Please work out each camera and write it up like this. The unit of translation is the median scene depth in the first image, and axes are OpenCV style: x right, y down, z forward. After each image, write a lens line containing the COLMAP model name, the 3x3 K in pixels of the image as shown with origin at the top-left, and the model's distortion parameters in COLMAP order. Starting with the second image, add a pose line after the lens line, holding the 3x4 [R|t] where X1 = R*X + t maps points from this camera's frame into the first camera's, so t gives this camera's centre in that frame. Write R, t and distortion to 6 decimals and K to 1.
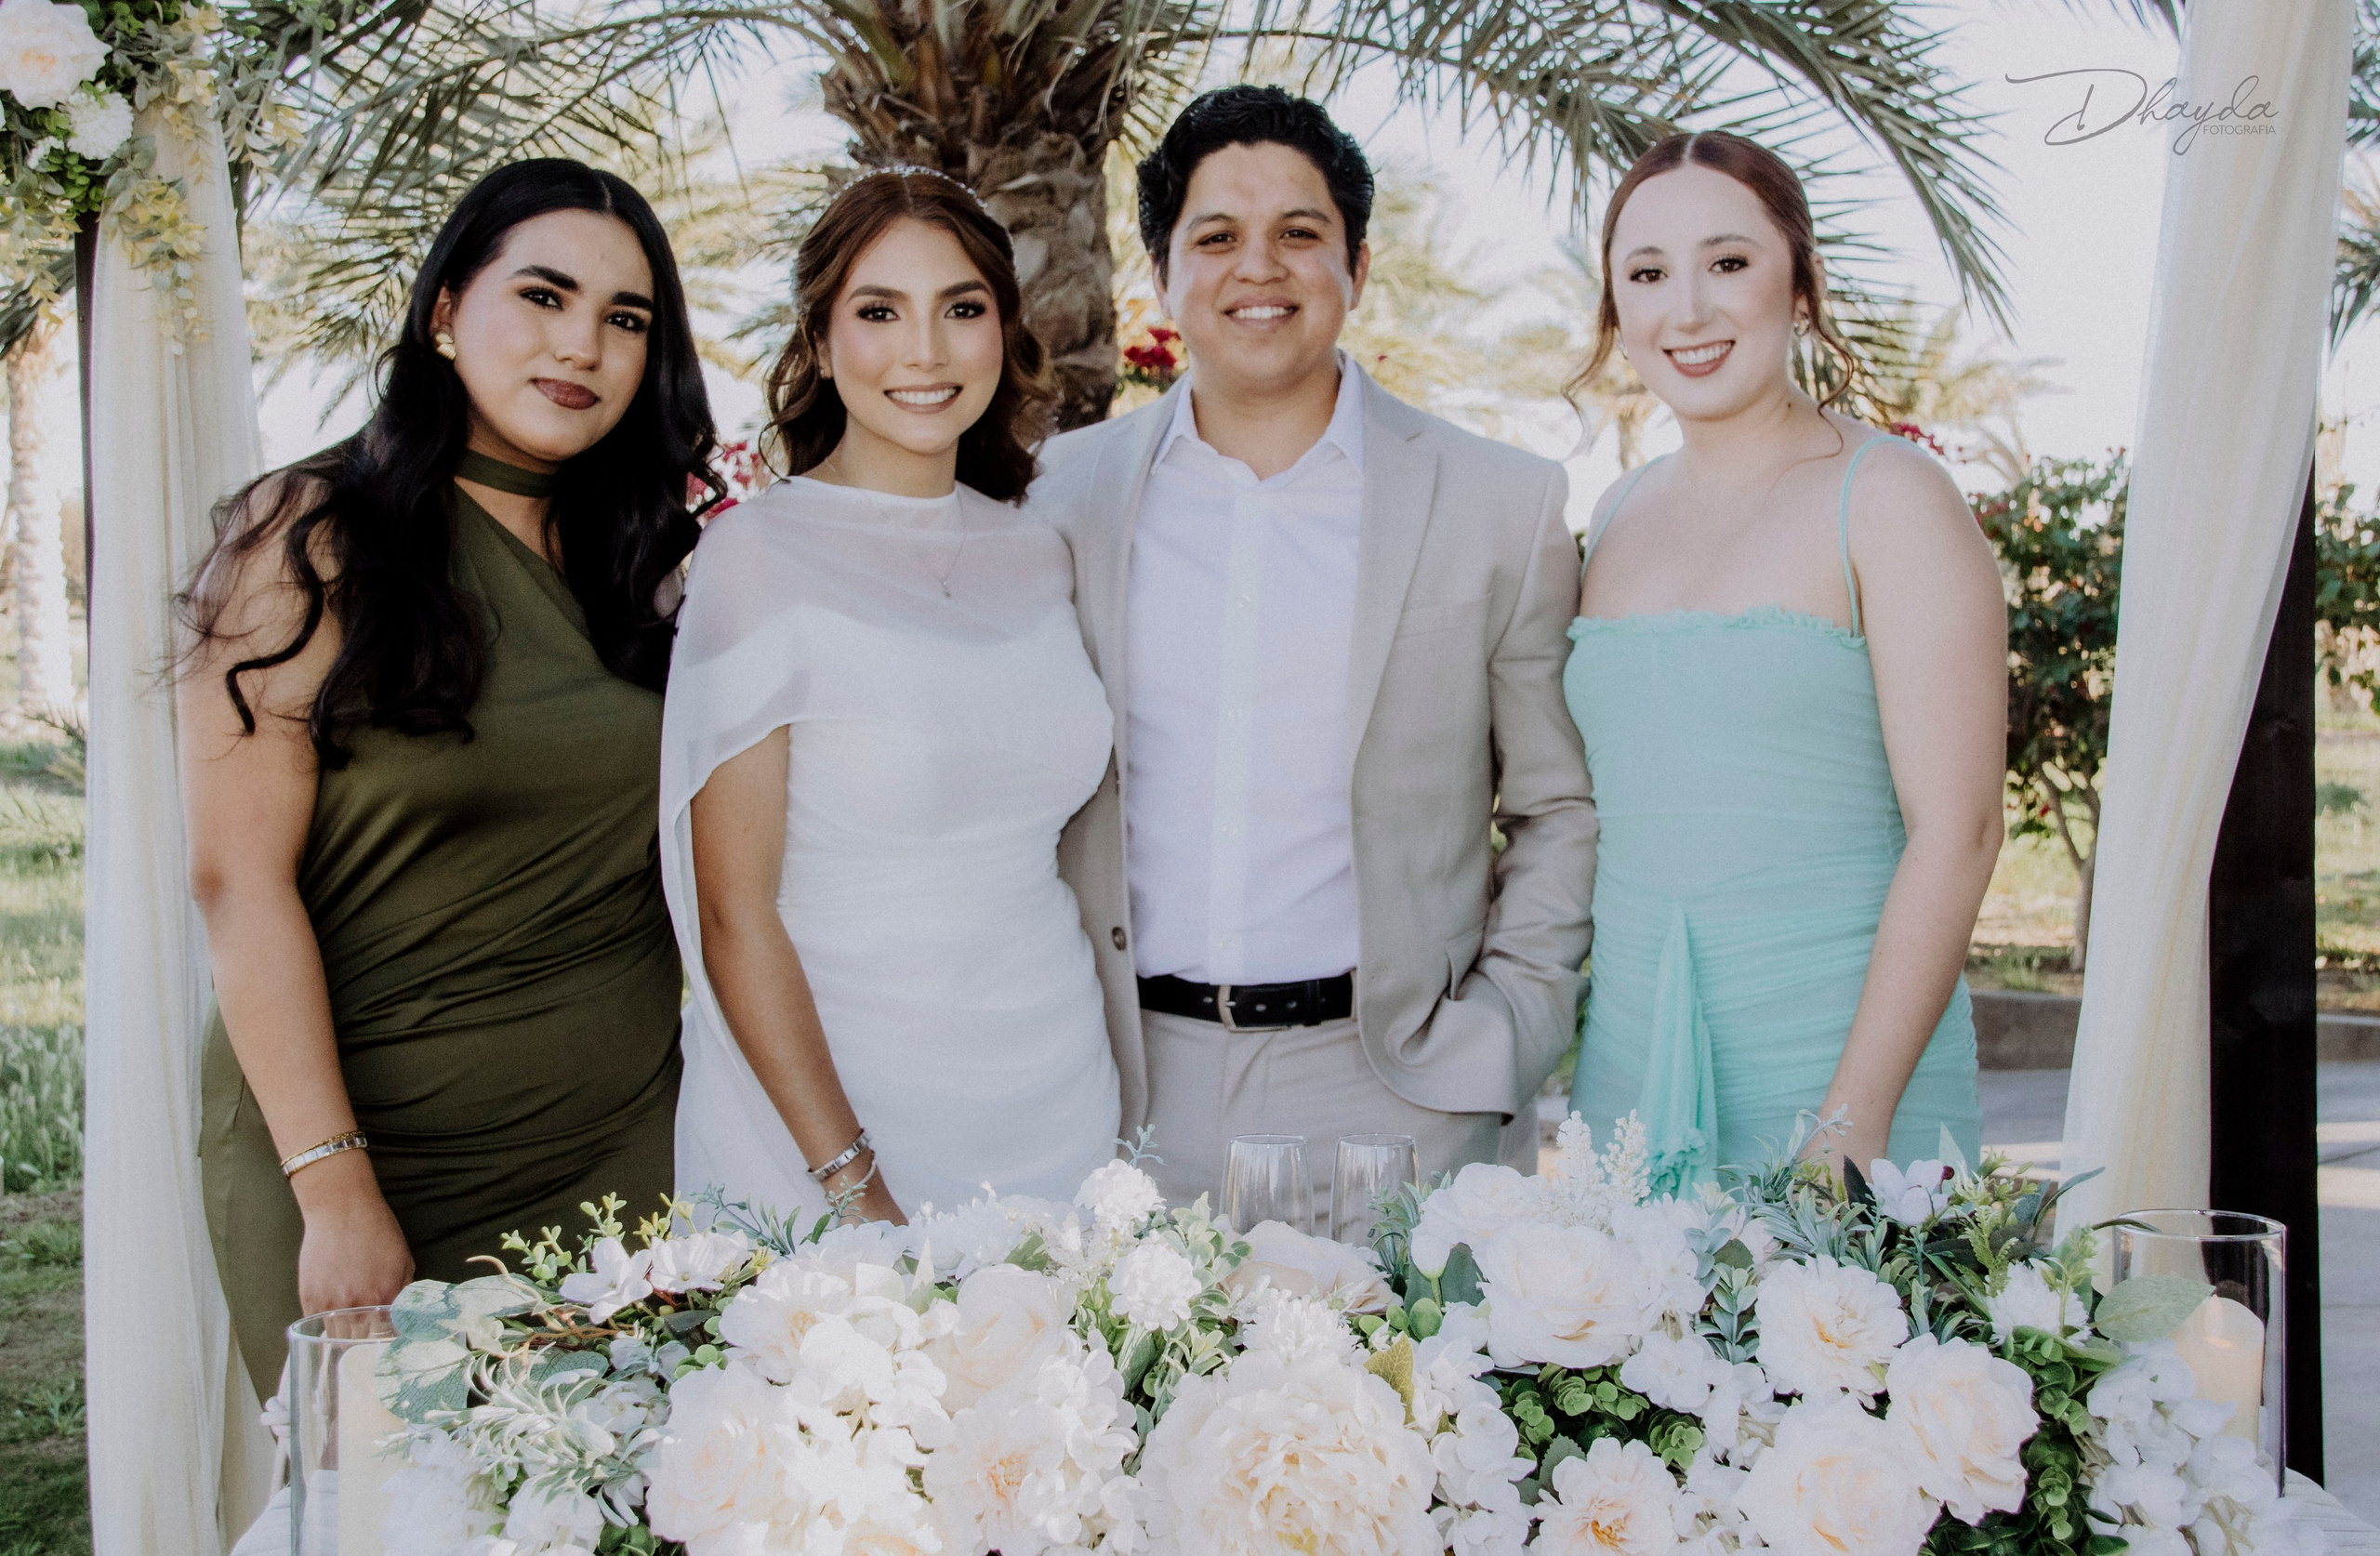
lens RADIAL K [[3810.6, 0, 1072.9], [0, 3810.6, 789.7], [0, 0, 1]] dist [0.090727, 0.119100]
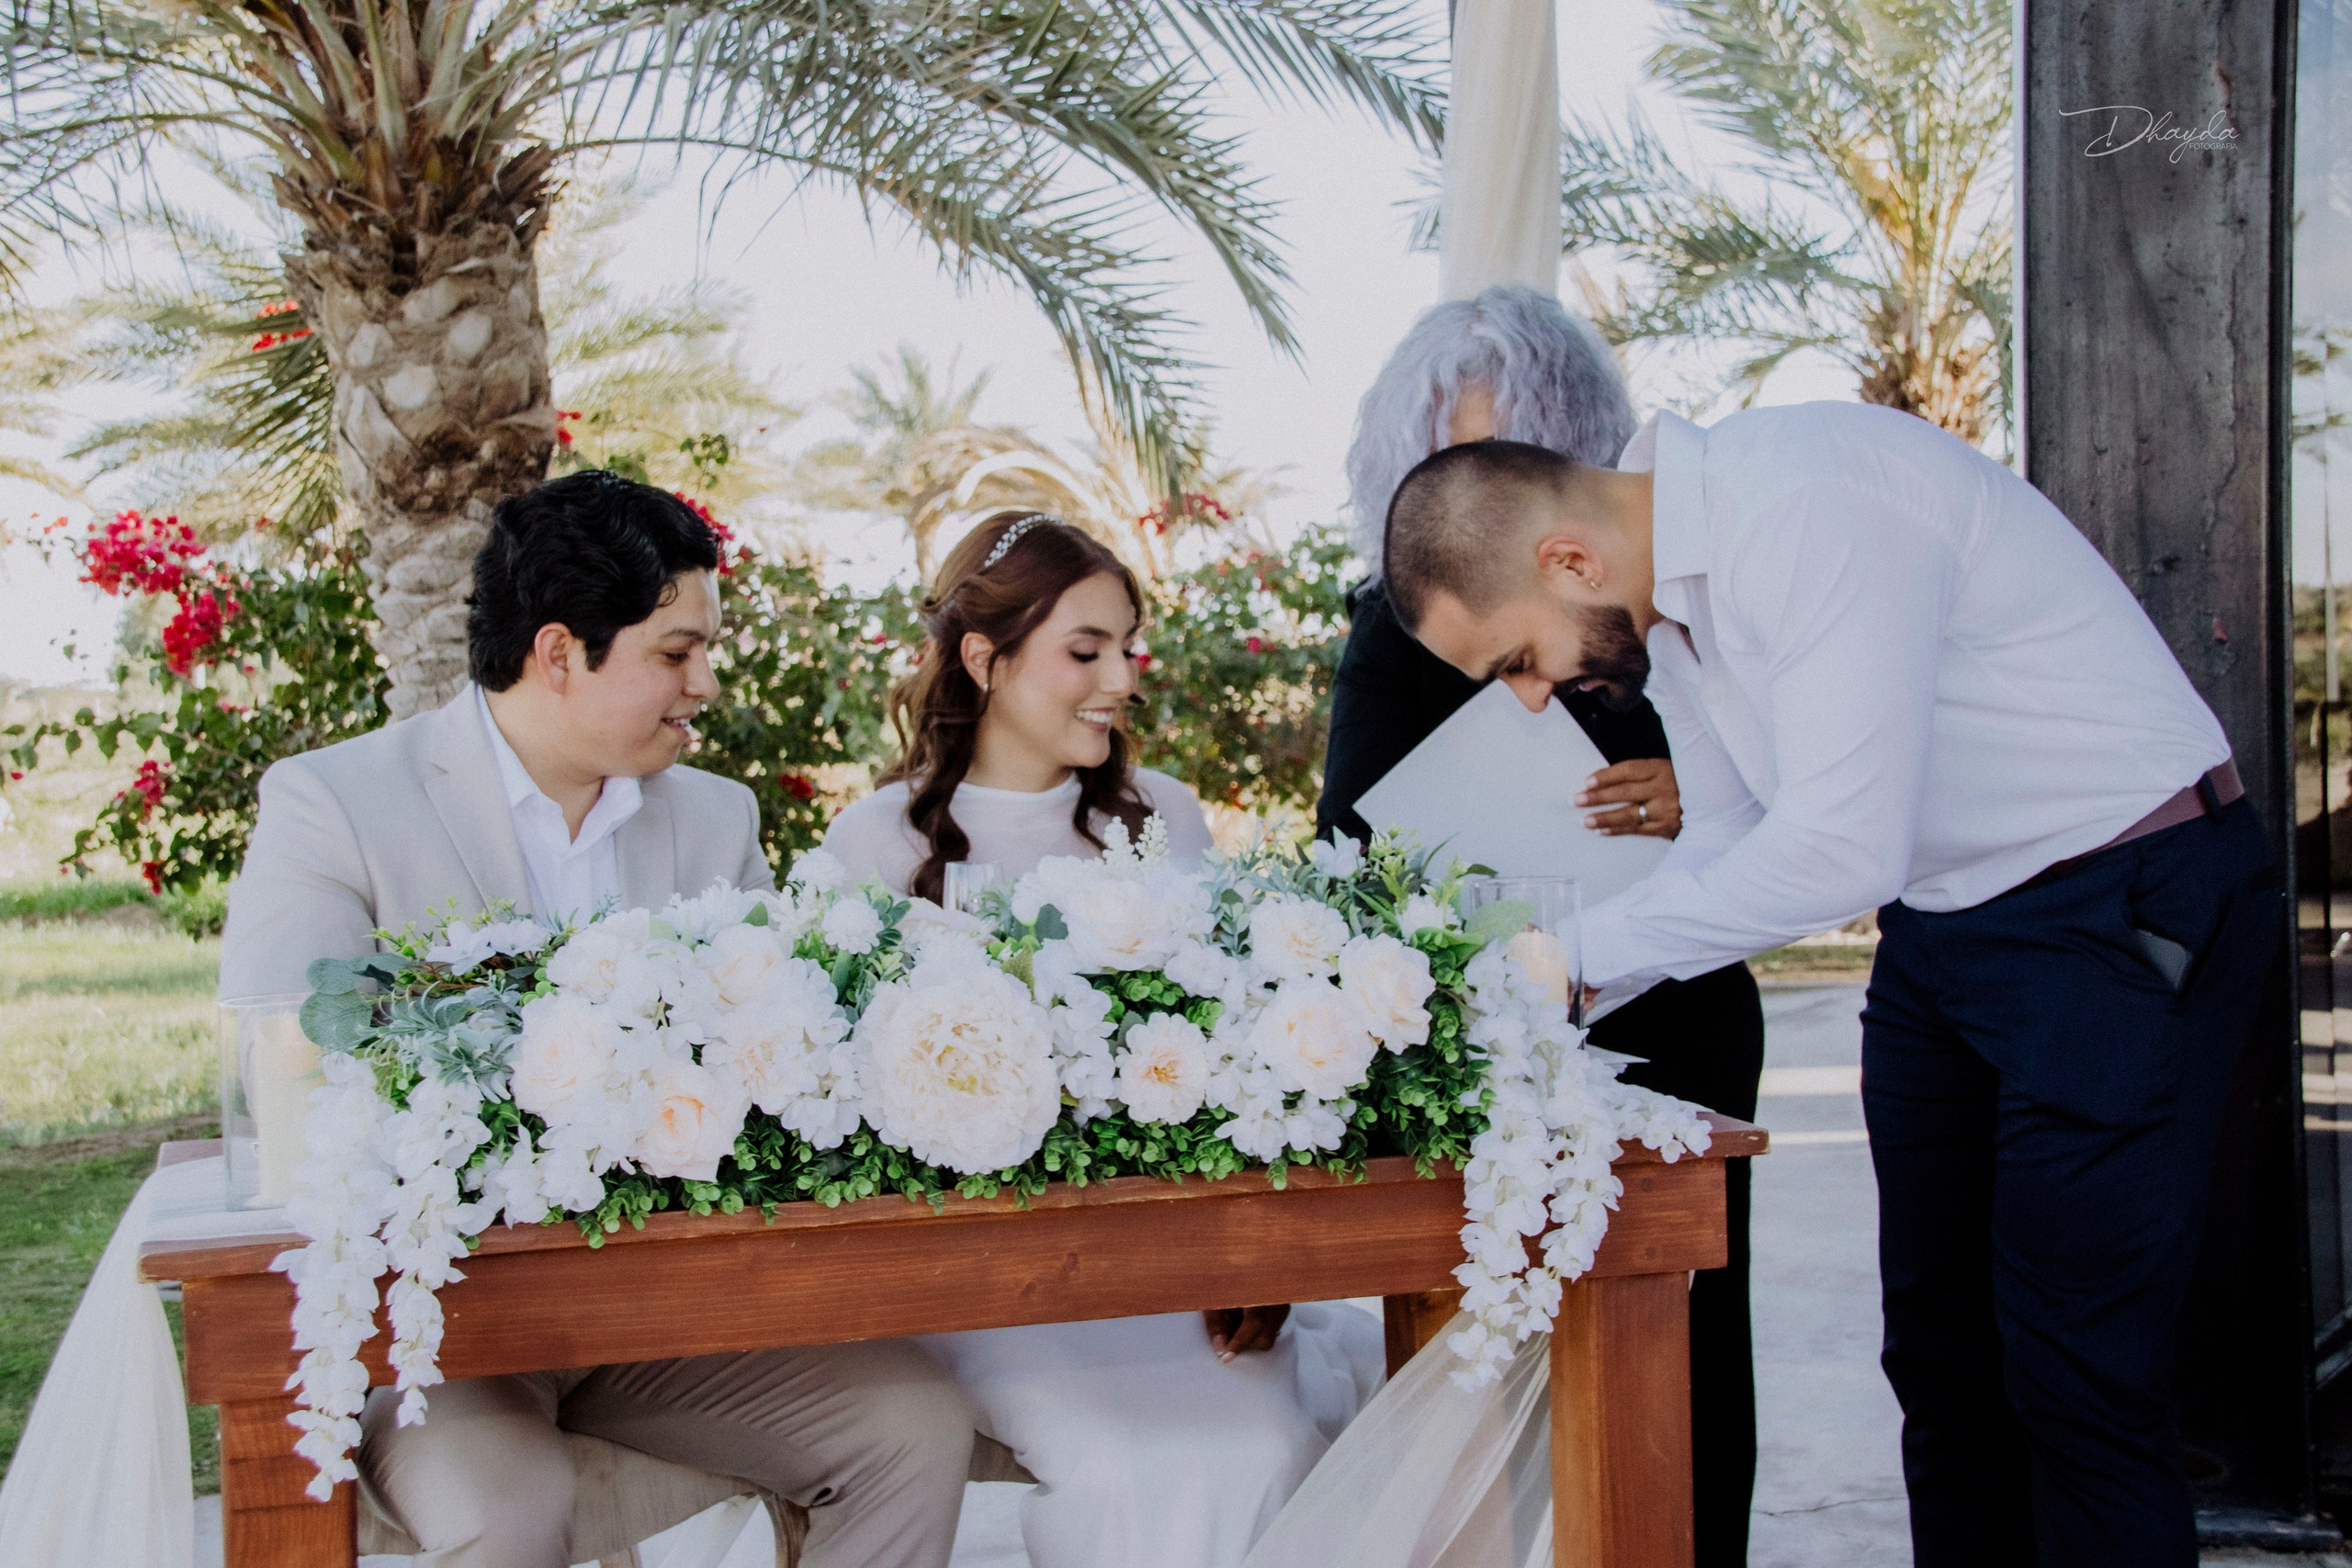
lens RADIAL K [[3542.7, 0, 1191.1], [0, 3542.7, 811.5], [0, 0, 1]] dist [0.032381, 0.726668]
pose [[0.975911, -0.043262, 0.213835, -0.036755], [0.046936, 0.998824, -0.012130, 0.028601], [-0.213059, 0.021874, 0.976795, -0.091915]]
